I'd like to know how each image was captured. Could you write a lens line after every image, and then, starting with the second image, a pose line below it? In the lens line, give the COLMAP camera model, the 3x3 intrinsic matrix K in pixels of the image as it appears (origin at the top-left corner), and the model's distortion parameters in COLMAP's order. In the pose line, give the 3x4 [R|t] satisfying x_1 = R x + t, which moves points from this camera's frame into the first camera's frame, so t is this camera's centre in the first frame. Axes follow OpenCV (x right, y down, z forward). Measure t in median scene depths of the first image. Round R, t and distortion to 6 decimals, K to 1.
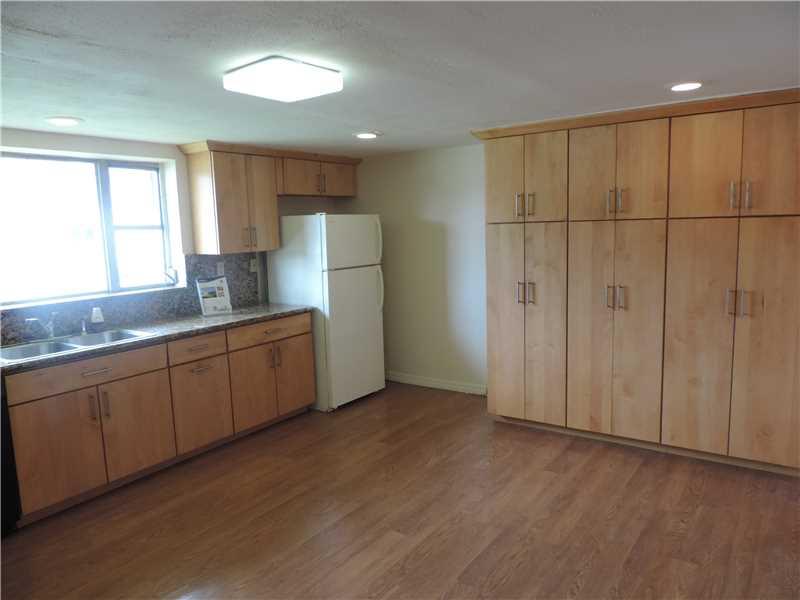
lens RADIAL K [[569.8, 0, 401.1], [0, 569.8, 303.2], [0, 0, 1]] dist [-0.018936, -0.004138]
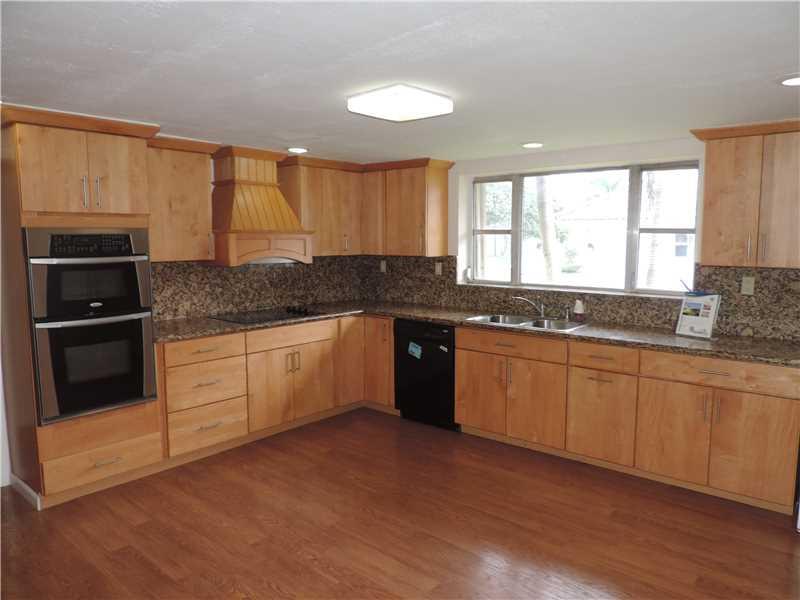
lens RADIAL K [[569.8, 0, 400.9], [0, 569.8, 300.5], [0, 0, 1]] dist [-0.018936, -0.004138]
pose [[-0.095615, 0.145106, -0.984785, 0.565027], [-0.131076, 0.978868, 0.156960, -0.113597], [0.986751, 0.144090, -0.074574, 0.672335]]
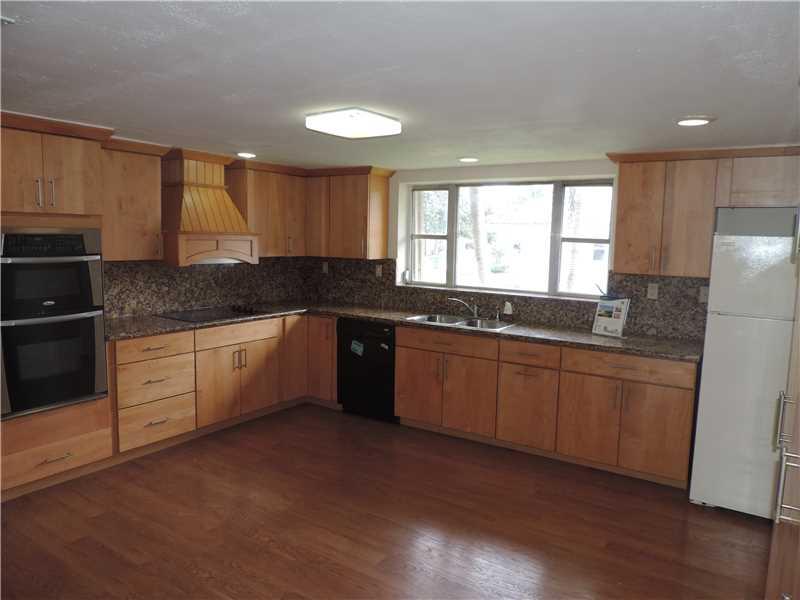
lens RADIAL K [[569.8, 0, 400.1], [0, 569.8, 299.1], [0, 0, 1]] dist [-0.018936, -0.004138]
pose [[0.022673, 0.145995, -0.989025, 0.634938], [-0.158084, 0.977357, 0.140649, -0.126029], [0.987165, 0.153160, 0.045239, 0.648717]]
